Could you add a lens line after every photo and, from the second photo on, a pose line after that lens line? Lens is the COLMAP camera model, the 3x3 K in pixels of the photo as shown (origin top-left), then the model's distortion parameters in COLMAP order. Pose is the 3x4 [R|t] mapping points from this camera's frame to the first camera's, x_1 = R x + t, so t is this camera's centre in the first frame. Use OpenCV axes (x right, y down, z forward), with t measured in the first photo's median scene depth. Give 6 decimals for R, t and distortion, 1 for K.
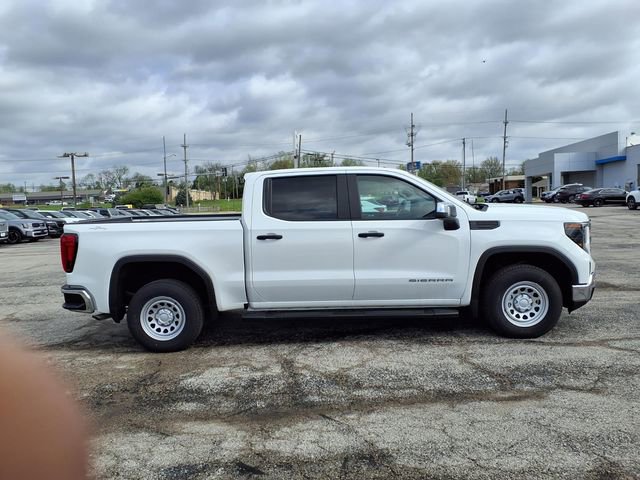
lens RADIAL K [[499.6, 0, 310.7], [0, 499.6, 240.2], [0, 0, 1]] dist [0.051621, -0.068670]
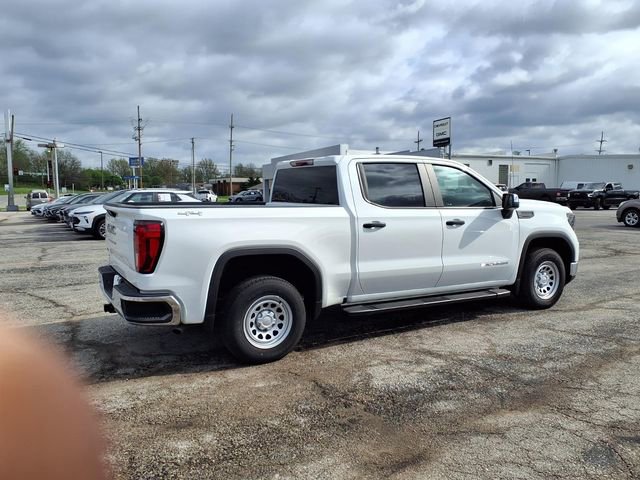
lens RADIAL K [[502.3, 0, 310.4], [0, 502.3, 230.0], [0, 0, 1]] dist [0.045407, -0.061749]
pose [[0.860797, -0.005503, 0.508918, -0.677835], [0.014388, 0.999805, -0.013524, 0.013999], [-0.508744, 0.018964, 0.860709, 0.238108]]
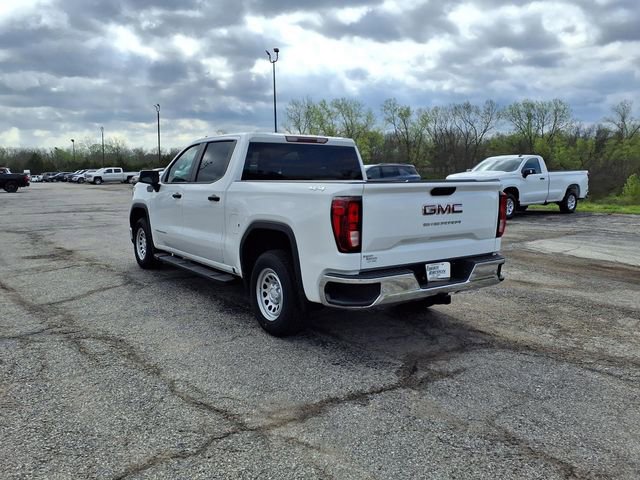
lens RADIAL K [[534.3, 0, 296.0], [0, 534.3, 242.4], [0, 0, 1]] dist [0.039372, -0.044928]
pose [[-0.592396, -0.065074, 0.803014, -1.065715], [0.090086, 0.985131, 0.146290, -0.096991], [-0.800594, 0.159002, -0.577726, 1.889696]]
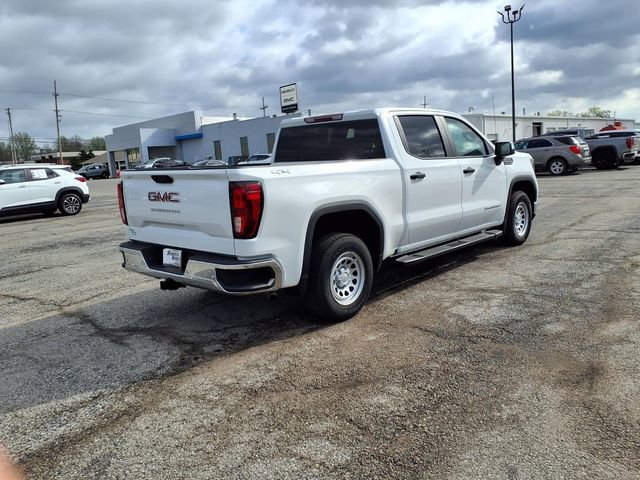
lens RADIAL K [[499.6, 0, 310.7], [0, 499.6, 240.2], [0, 0, 1]] dist [0.051621, -0.068670]
pose [[0.671535, -0.120824, 0.731055, -0.957967], [0.087894, 0.992639, 0.083319, 0.018123], [-0.735741, 0.008303, 0.677212, 0.492232]]
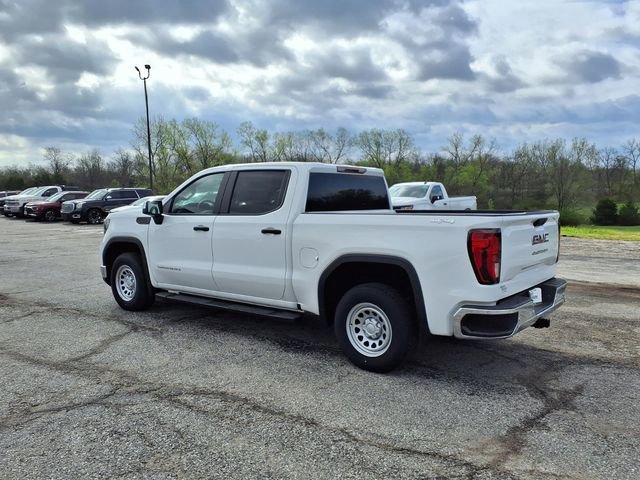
lens RADIAL K [[549.9, 0, 296.6], [0, 549.9, 247.7], [0, 0, 1]] dist [0.042720, -0.069515]
pose [[-0.802693, -0.016532, 0.596163, -0.746589], [0.082320, 0.986976, 0.138207, -0.154719], [-0.590683, 0.160014, -0.790878, 2.202408]]
